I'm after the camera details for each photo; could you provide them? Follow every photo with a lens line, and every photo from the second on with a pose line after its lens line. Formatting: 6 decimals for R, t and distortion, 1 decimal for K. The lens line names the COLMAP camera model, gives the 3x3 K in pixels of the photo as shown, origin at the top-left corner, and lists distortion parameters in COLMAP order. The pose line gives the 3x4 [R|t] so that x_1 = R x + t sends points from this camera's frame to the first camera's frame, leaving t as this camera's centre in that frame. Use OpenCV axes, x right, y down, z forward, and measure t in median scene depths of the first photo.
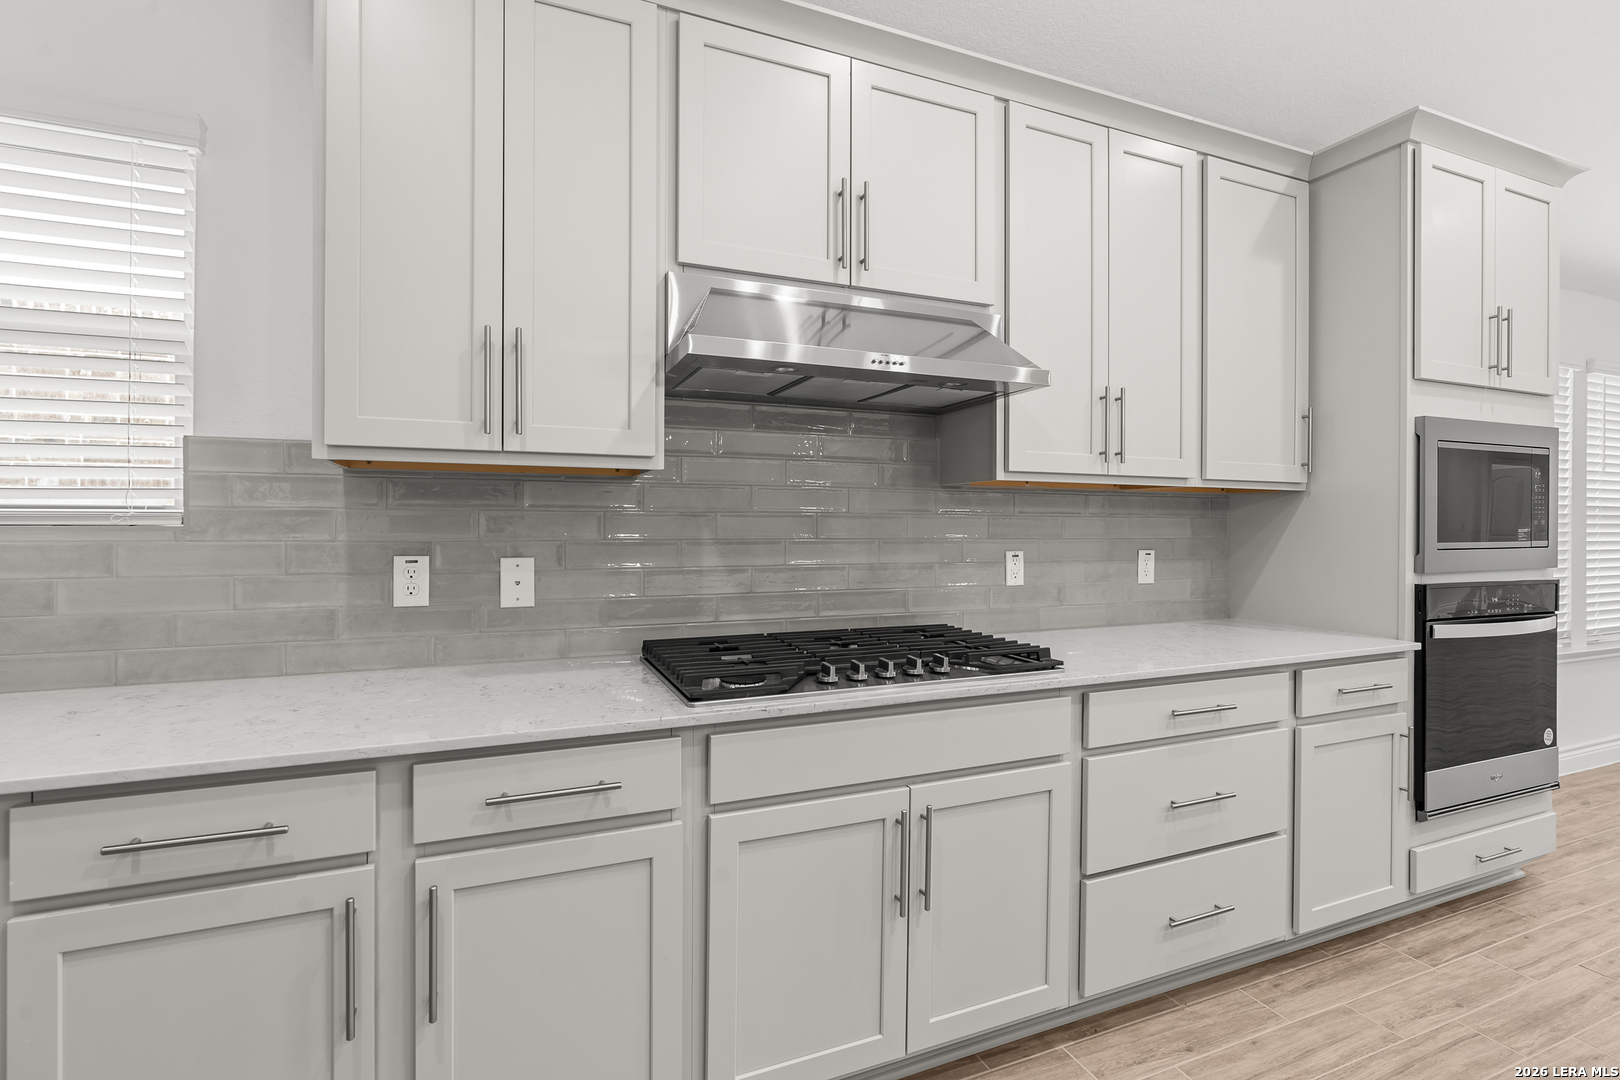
lens RADIAL K [[747.8, 0, 804.4], [0, 747.8, 523.7], [0, 0, 1]] dist [-0.013645, 0.004119]
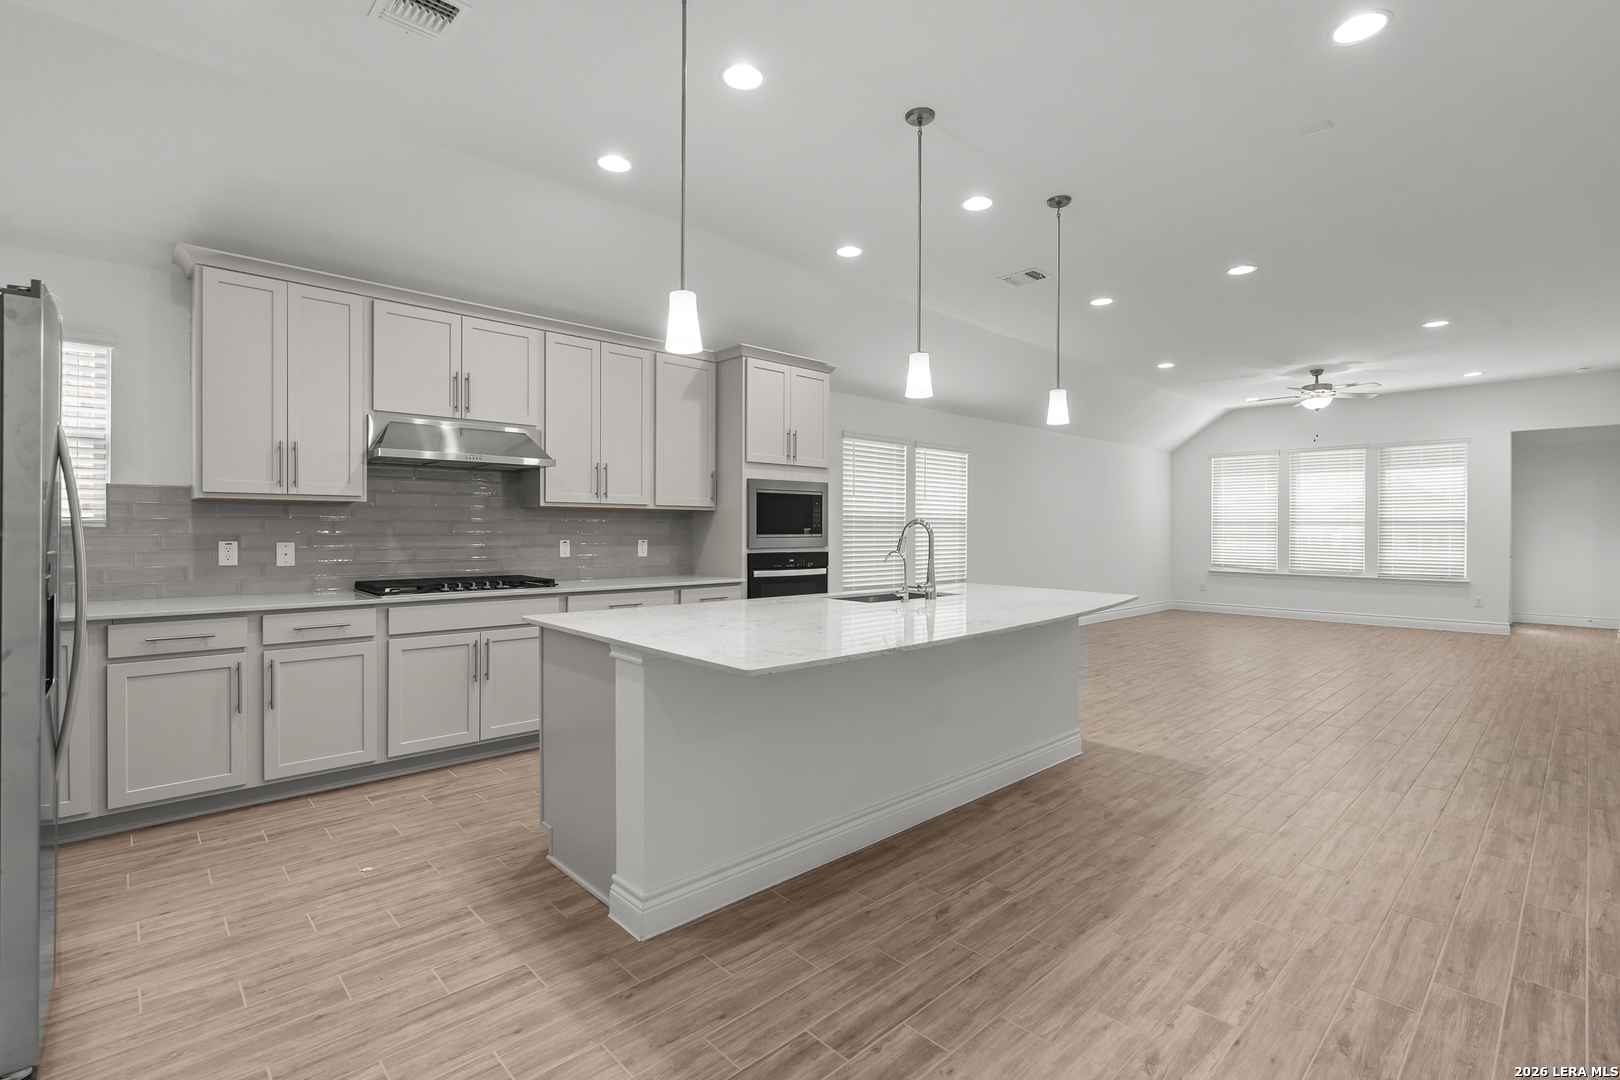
lens RADIAL K [[747.8, 0, 805.8], [0, 747.8, 532.5], [0, 0, 1]] dist [-0.013645, 0.004119]
pose [[0.934822, -0.002402, 0.355109, 0.230545], [0.000620, 0.999987, 0.005130, 0.009240], [-0.355117, -0.004576, 0.934811, -1.434959]]
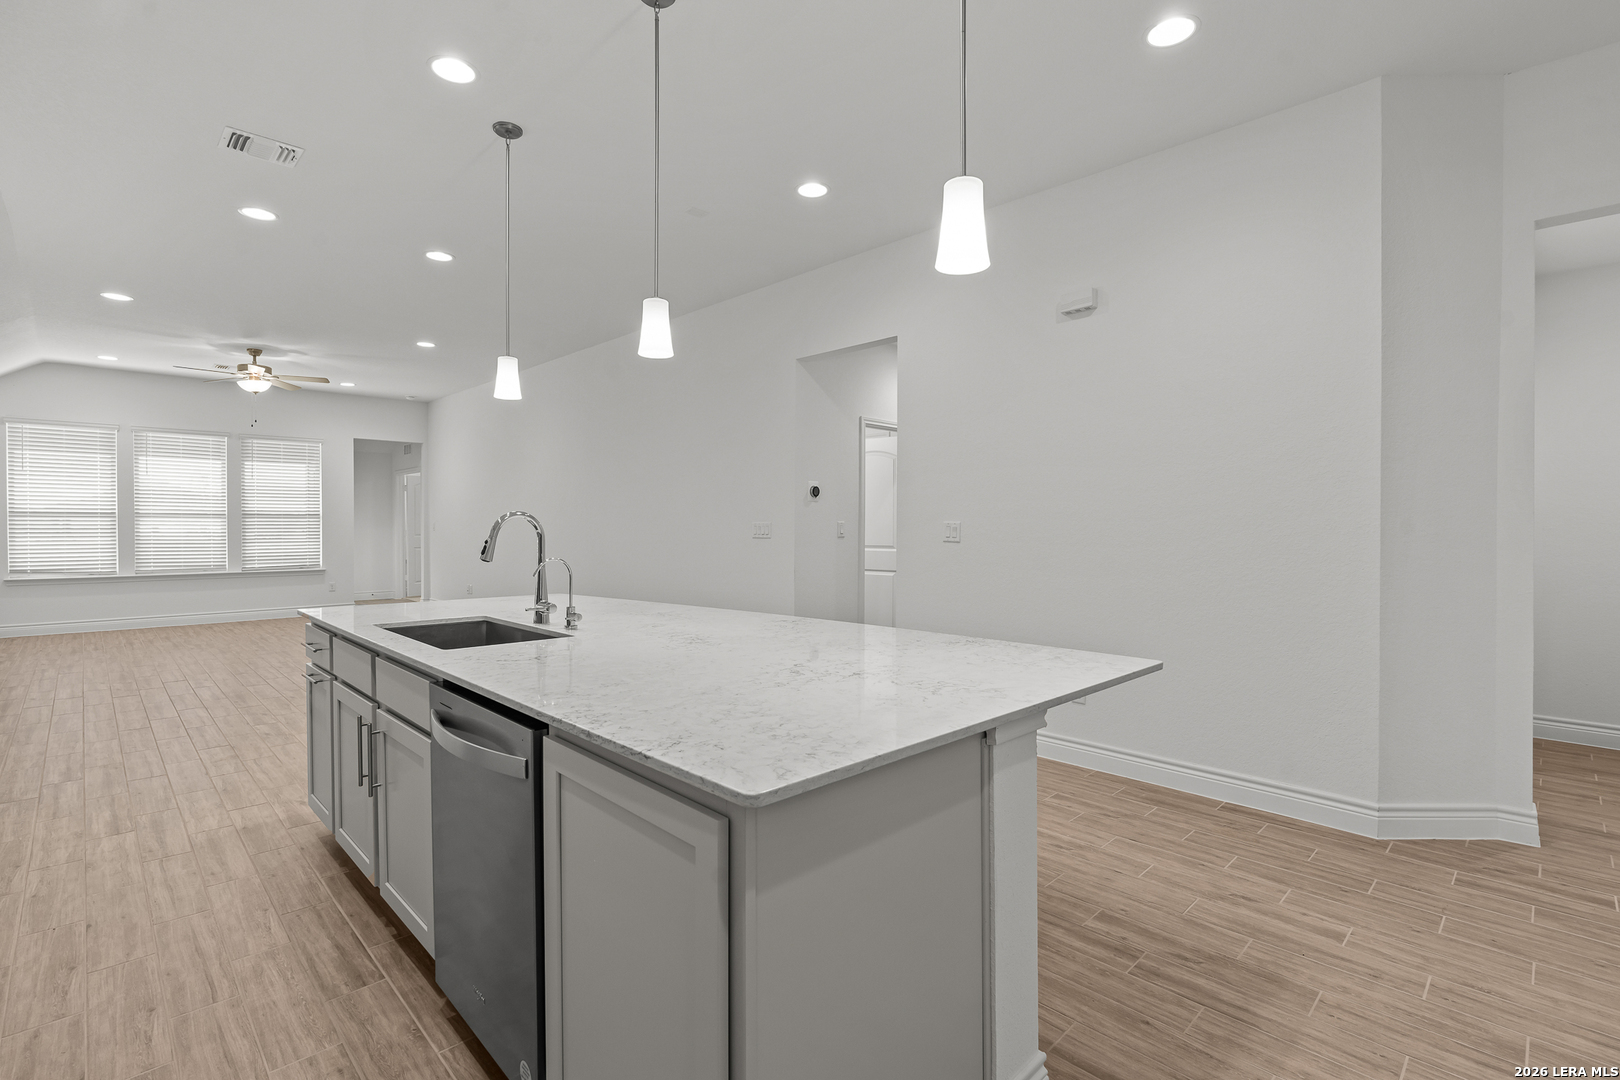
lens RADIAL K [[747.8, 0, 805.6], [0, 747.8, 520.4], [0, 0, 1]] dist [-0.013645, 0.004119]
pose [[-0.371263, 0.000364, 0.928528, -0.279599], [-0.002727, 0.999995, -0.001483, 0.003459], [-0.928524, -0.003083, -0.371260, 0.366387]]
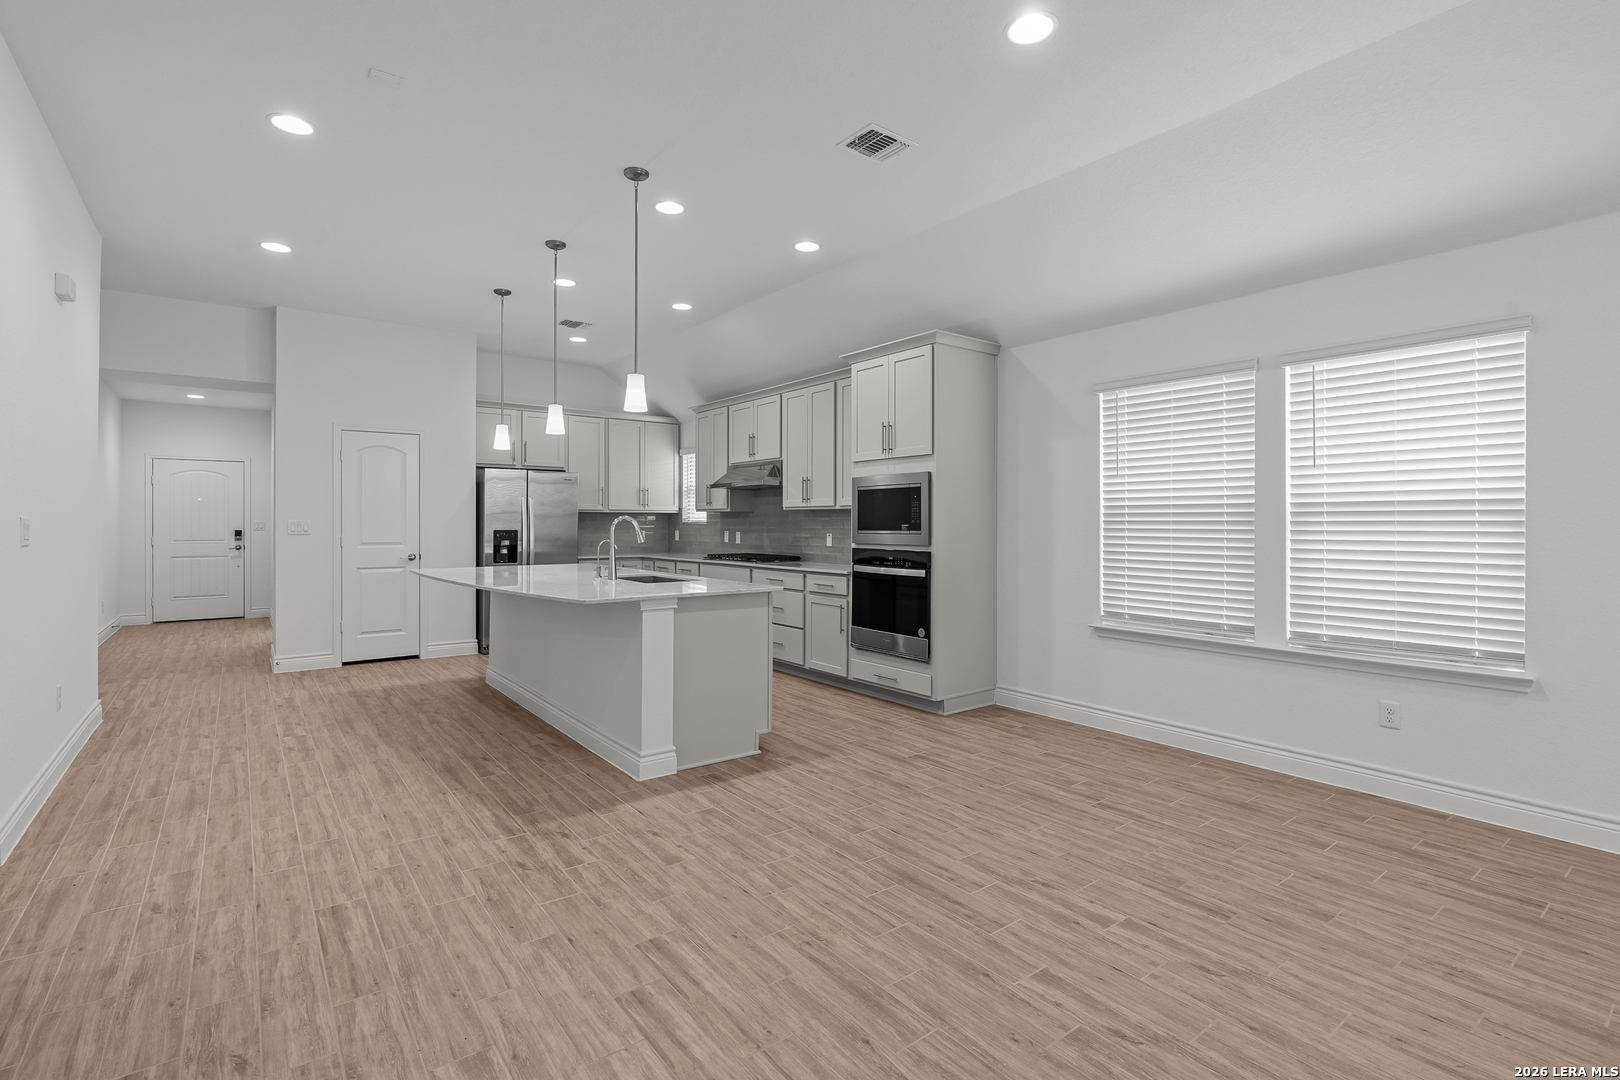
lens RADIAL K [[747.8, 0, 804.1], [0, 747.8, 536.3], [0, 0, 1]] dist [-0.013645, 0.004119]
pose [[0.253120, 0.011826, -0.967363, 3.799345], [-0.003617, 0.999930, 0.011278, 0.020745], [0.967428, 0.000644, 0.253145, 0.290464]]
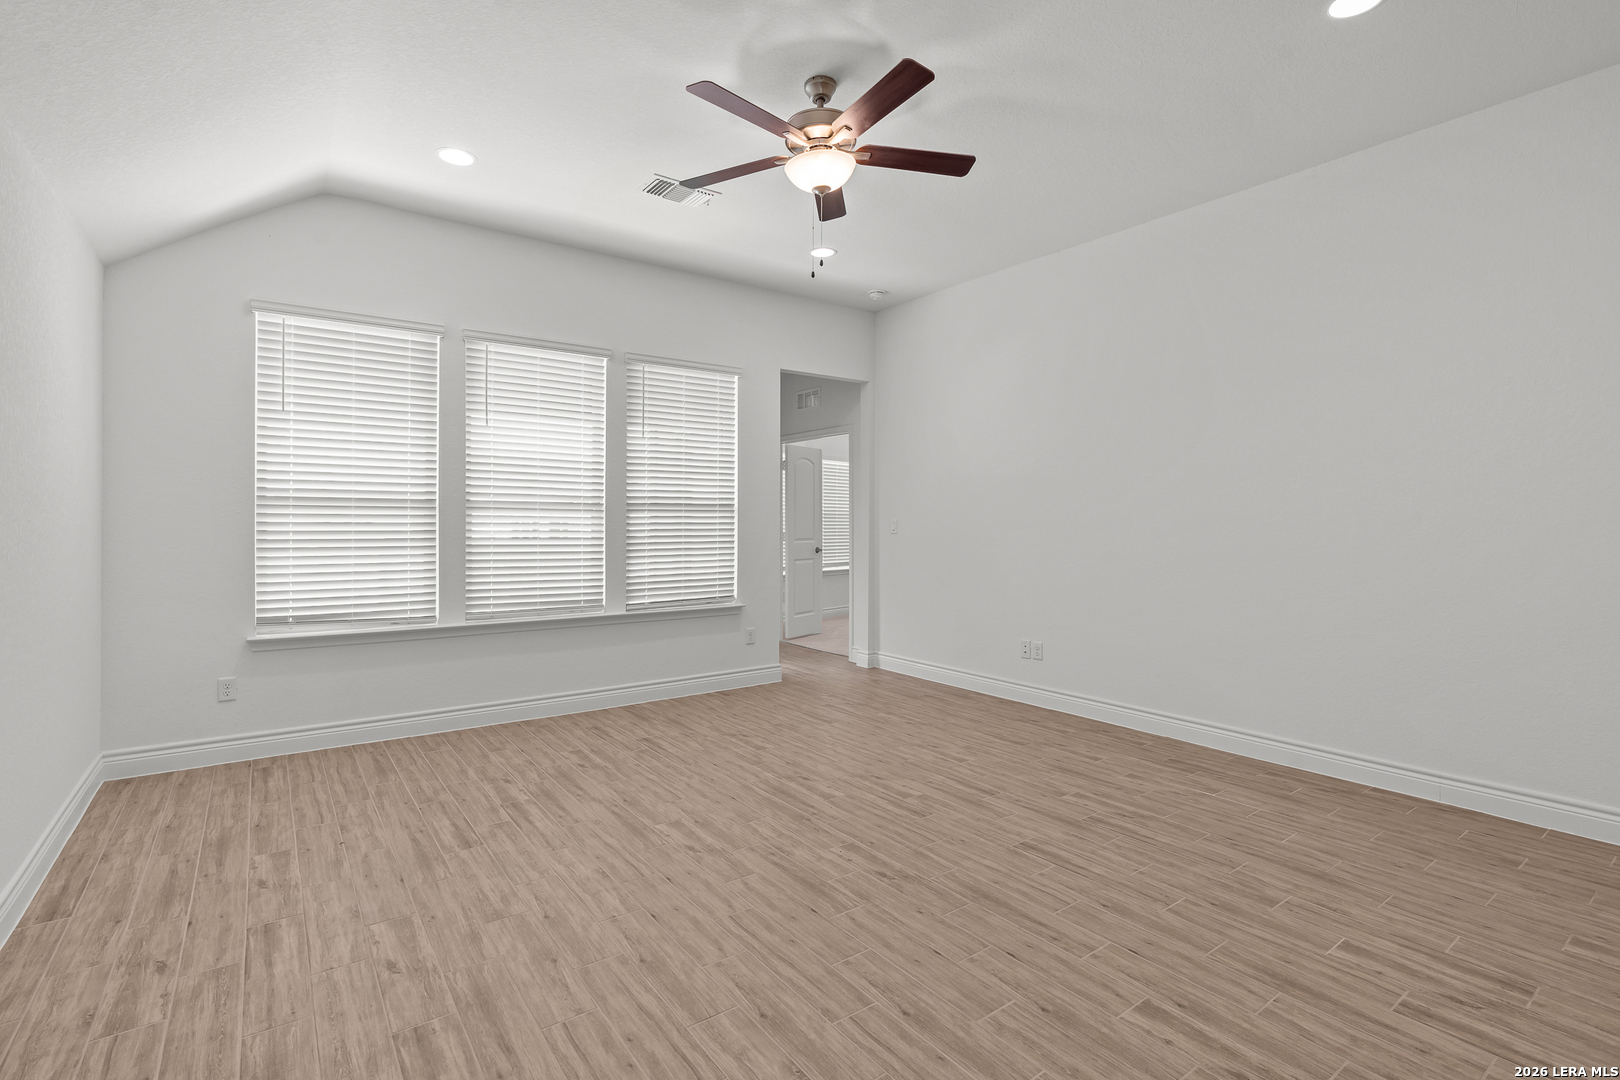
lens RADIAL K [[747.8, 0, 803.1], [0, 747.8, 525.6], [0, 0, 1]] dist [-0.013645, 0.004119]
pose [[-0.230472, -0.009815, 0.973029, 3.117866], [-0.001511, 0.999952, 0.009728, 0.012379], [-0.973078, 0.000772, -0.230476, 2.089983]]
